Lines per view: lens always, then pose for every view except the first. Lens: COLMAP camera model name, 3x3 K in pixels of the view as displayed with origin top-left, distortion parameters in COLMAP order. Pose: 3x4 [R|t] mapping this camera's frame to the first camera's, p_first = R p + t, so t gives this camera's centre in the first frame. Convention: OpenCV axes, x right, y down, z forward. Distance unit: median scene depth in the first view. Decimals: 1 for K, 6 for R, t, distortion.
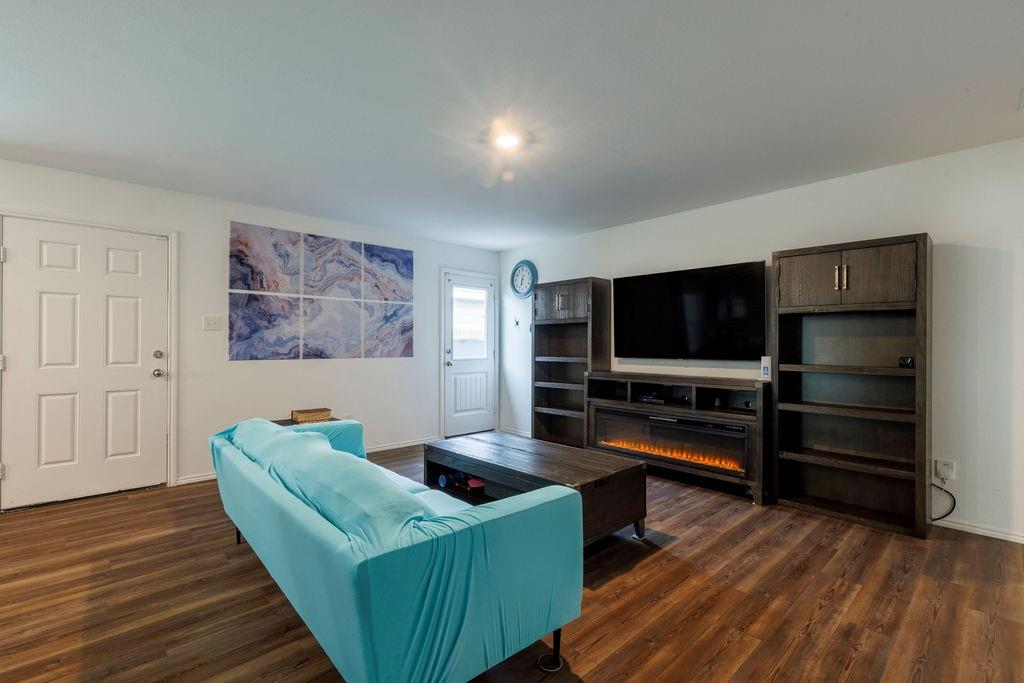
lens RADIAL K [[459.2, 0, 512.0], [0, 459.2, 341.5], [0, 0, 1]] dist [0.008895, -0.000580]
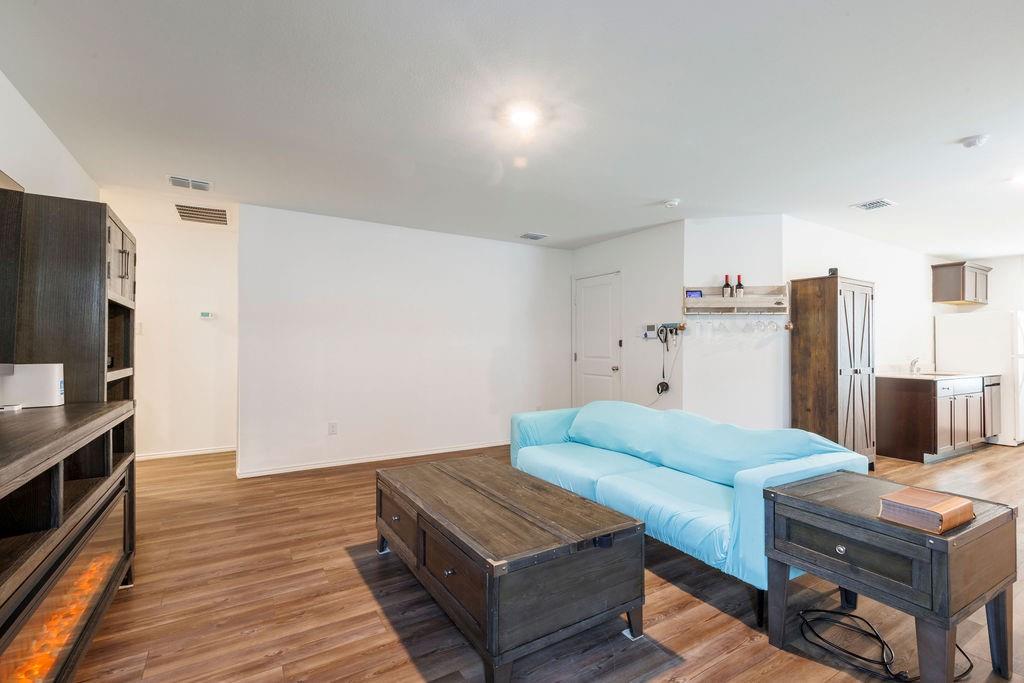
lens RADIAL K [[460.0, 0, 513.8], [0, 460.0, 341.9], [0, 0, 1]] dist [0.007843, -0.000484]
pose [[-0.980476, -0.005416, 0.196564, -0.105248], [-0.008707, 0.999836, -0.015882, 0.007203], [-0.196446, -0.017283, -0.980362, 1.167054]]
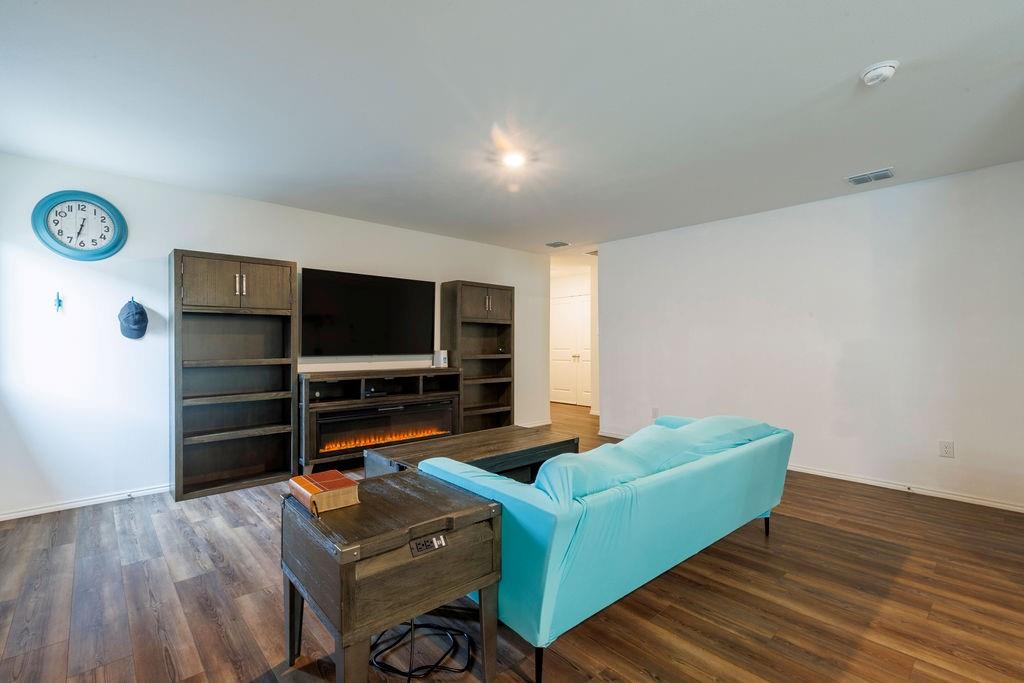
lens RADIAL K [[460.0, 0, 513.8], [0, 460.0, 341.9], [0, 0, 1]] dist [0.007843, -0.000484]
pose [[0.008254, -0.003497, 0.999960, -0.702551], [-0.007660, 0.999964, 0.003560, 0.000041], [-0.999937, -0.007689, 0.008227, 0.617878]]
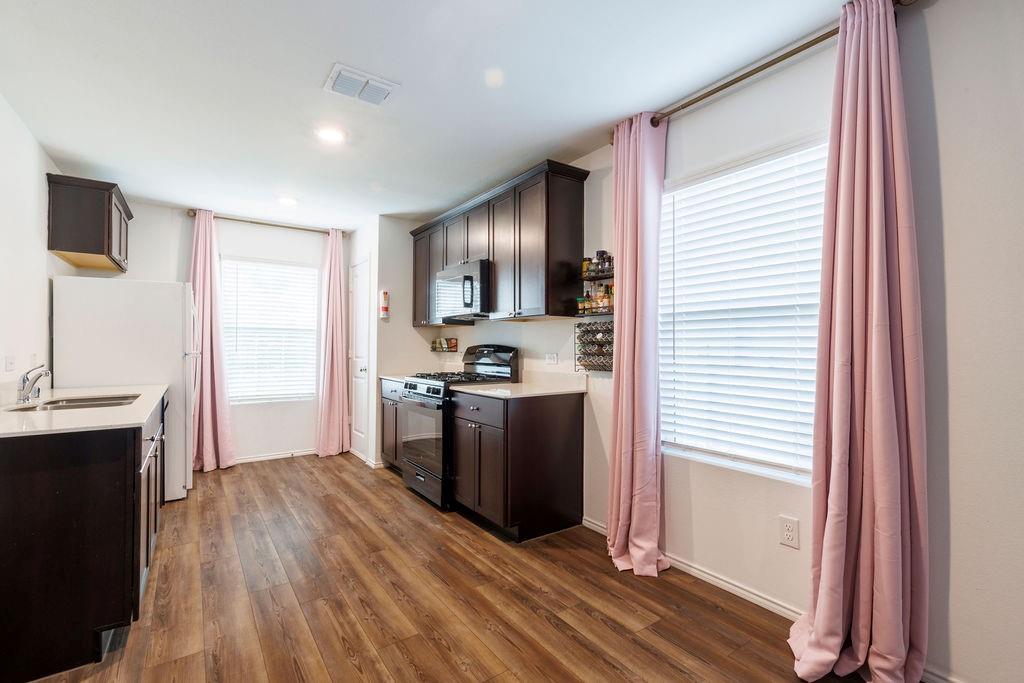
lens RADIAL K [[460.0, 0, 513.8], [0, 460.0, 341.9], [0, 0, 1]] dist [0.007843, -0.000484]
pose [[-0.137078, -0.010005, -0.990510, -0.481060], [0.003785, 0.999936, -0.010624, 0.001493], [0.990553, -0.005205, -0.137031, 0.336887]]
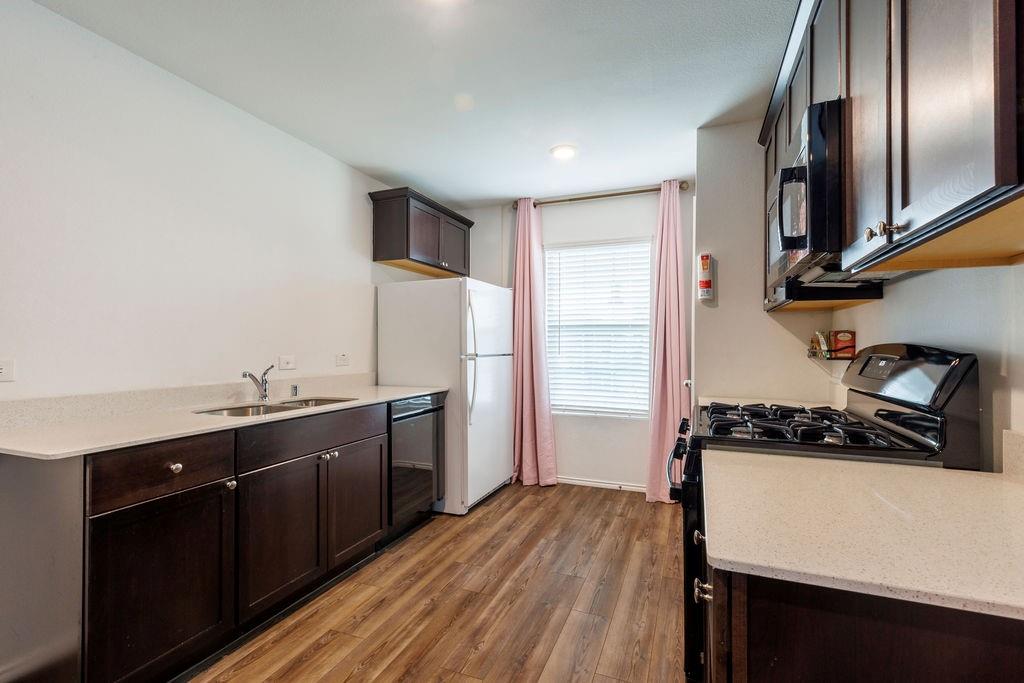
lens RADIAL K [[460.0, 0, 513.8], [0, 460.0, 341.9], [0, 0, 1]] dist [0.007843, -0.000484]
pose [[-0.904090, -0.004726, -0.427315, -0.949148], [0.001307, 0.999904, -0.013825, -0.000128], [0.427340, -0.013058, -0.903997, 0.350157]]
